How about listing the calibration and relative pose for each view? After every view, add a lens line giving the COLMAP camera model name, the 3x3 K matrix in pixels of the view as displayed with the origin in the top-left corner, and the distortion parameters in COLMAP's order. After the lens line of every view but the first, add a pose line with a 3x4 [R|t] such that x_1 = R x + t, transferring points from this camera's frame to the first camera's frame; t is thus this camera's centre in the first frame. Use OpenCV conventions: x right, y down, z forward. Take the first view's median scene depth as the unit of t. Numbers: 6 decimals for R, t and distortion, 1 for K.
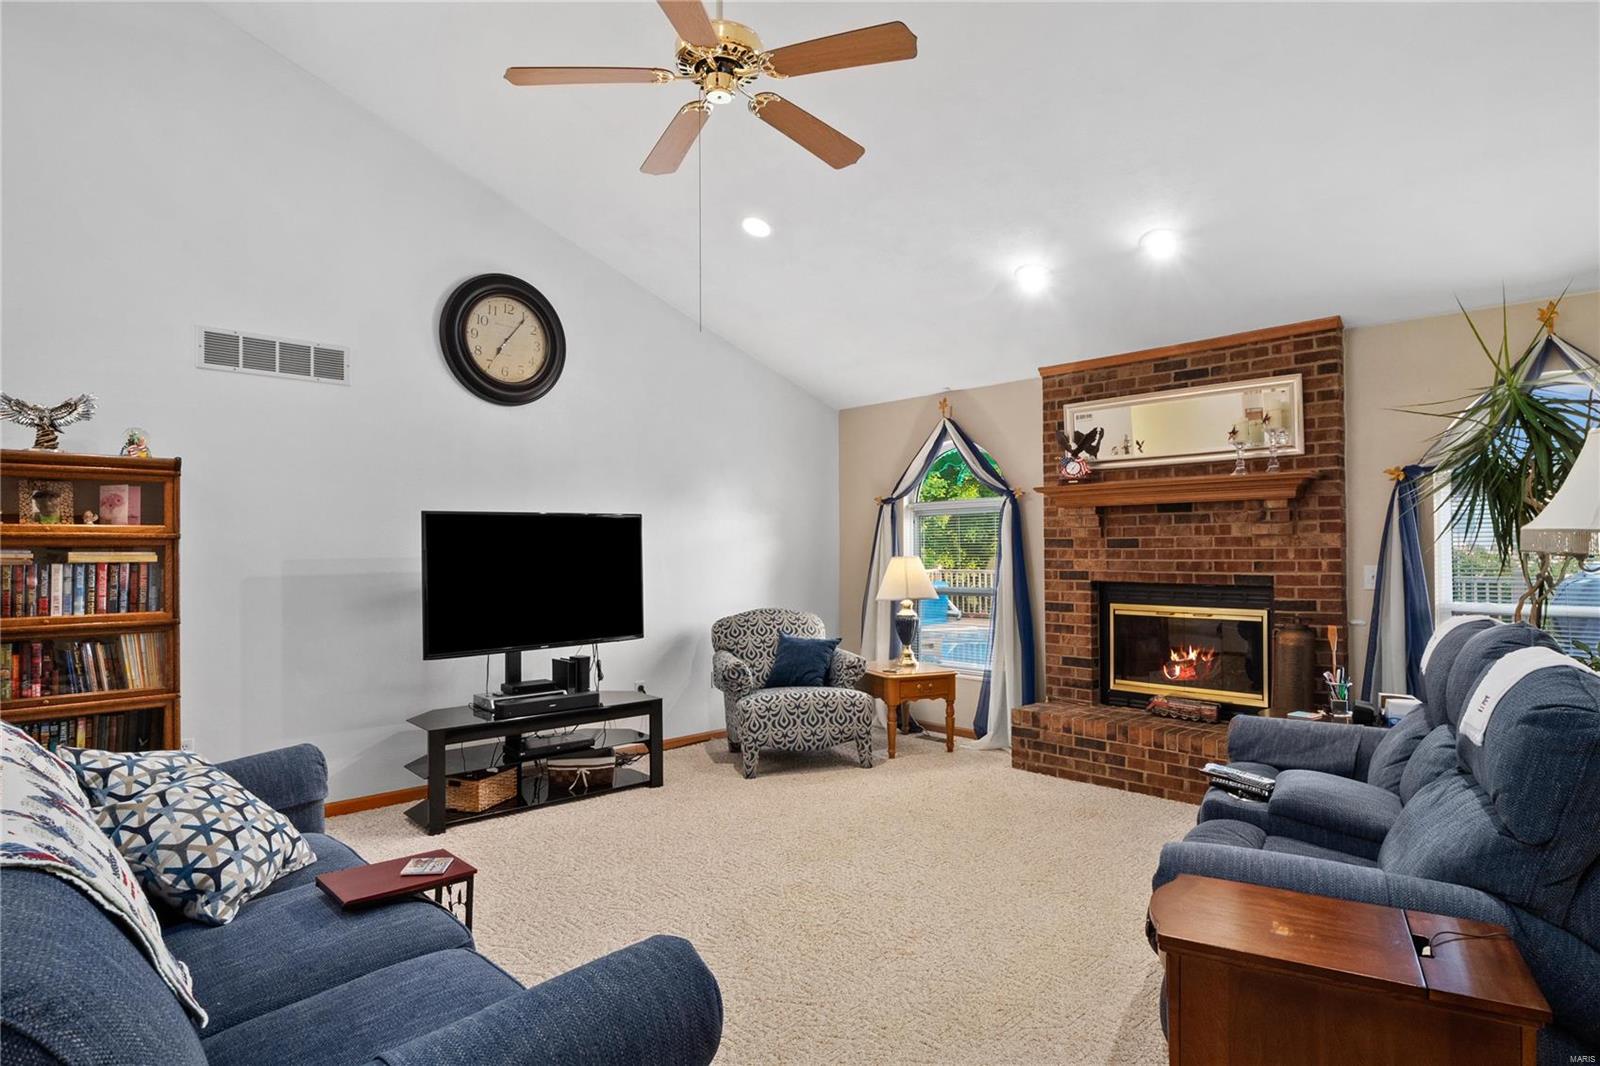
lens RADIAL K [[947.4, 0, 799.7], [0, 947.4, 523.3], [0, 0, 1]] dist [-0.002889, -0.000549]
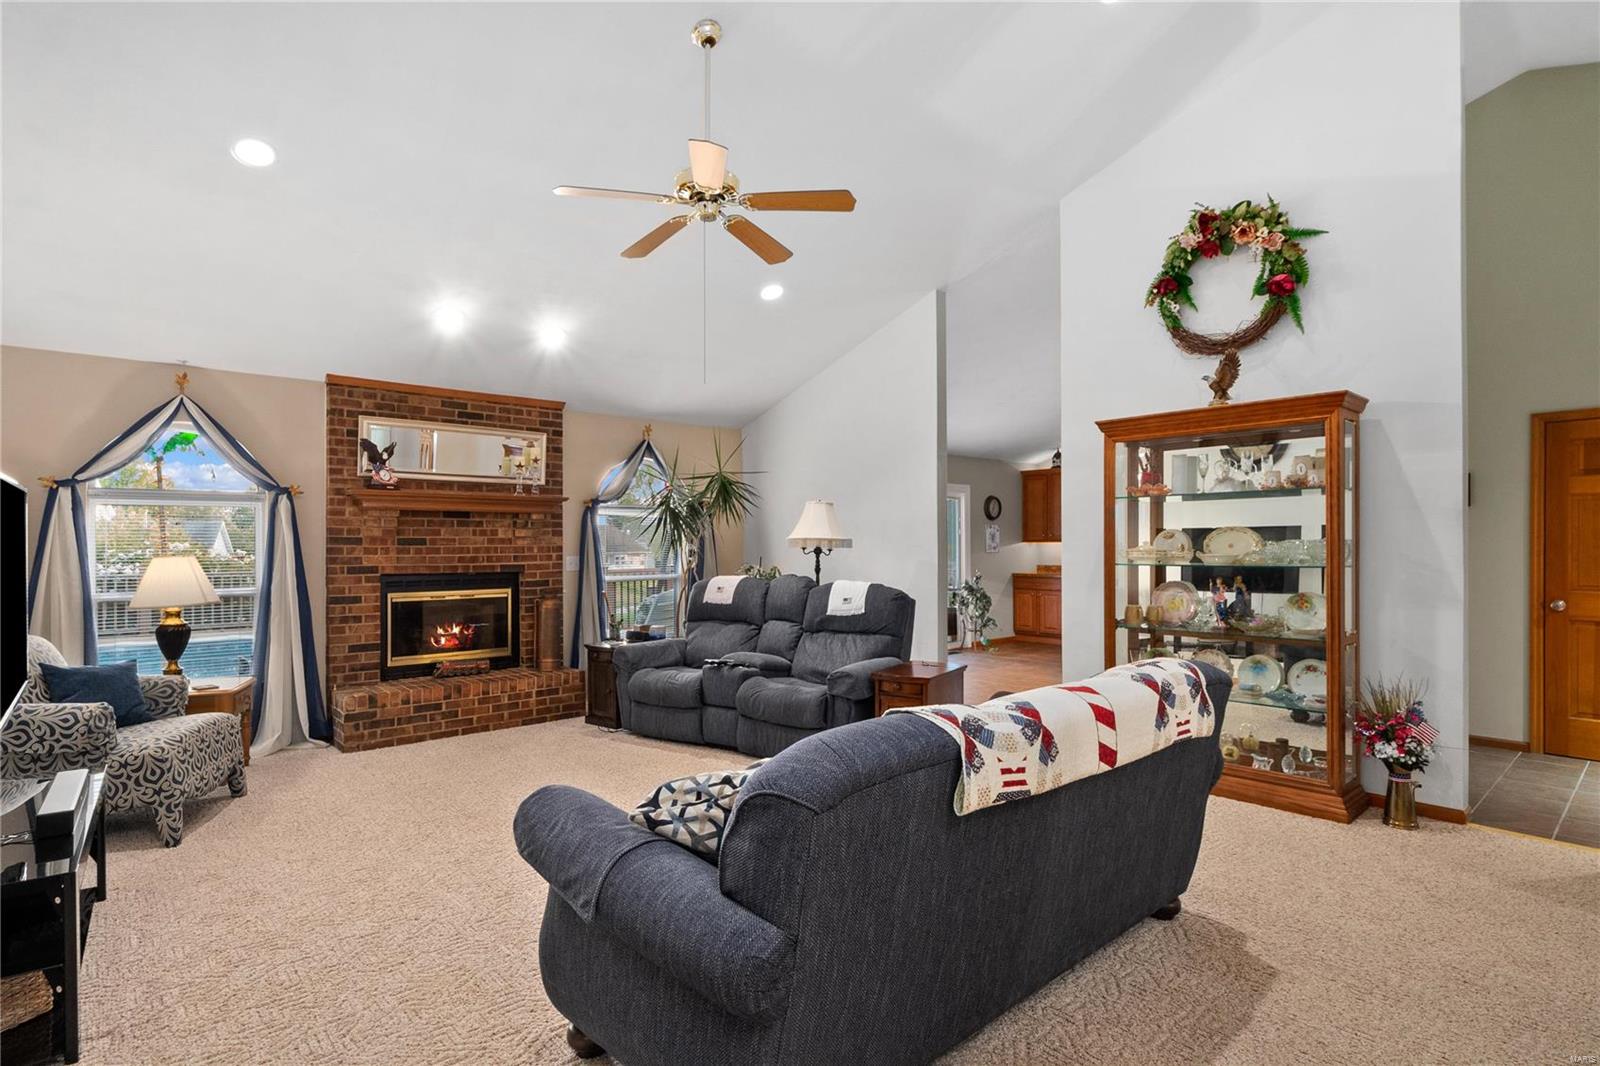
lens RADIAL K [[795.8, 0, 803.2], [0, 795.8, 545.9], [0, 0, 1]] dist [-0.007122, 0.000386]
pose [[-0.009557, 0.008816, 0.999915, -0.685599], [-0.019813, 0.999763, -0.009004, 0.026269], [-0.999758, -0.019898, -0.009380, 0.521429]]
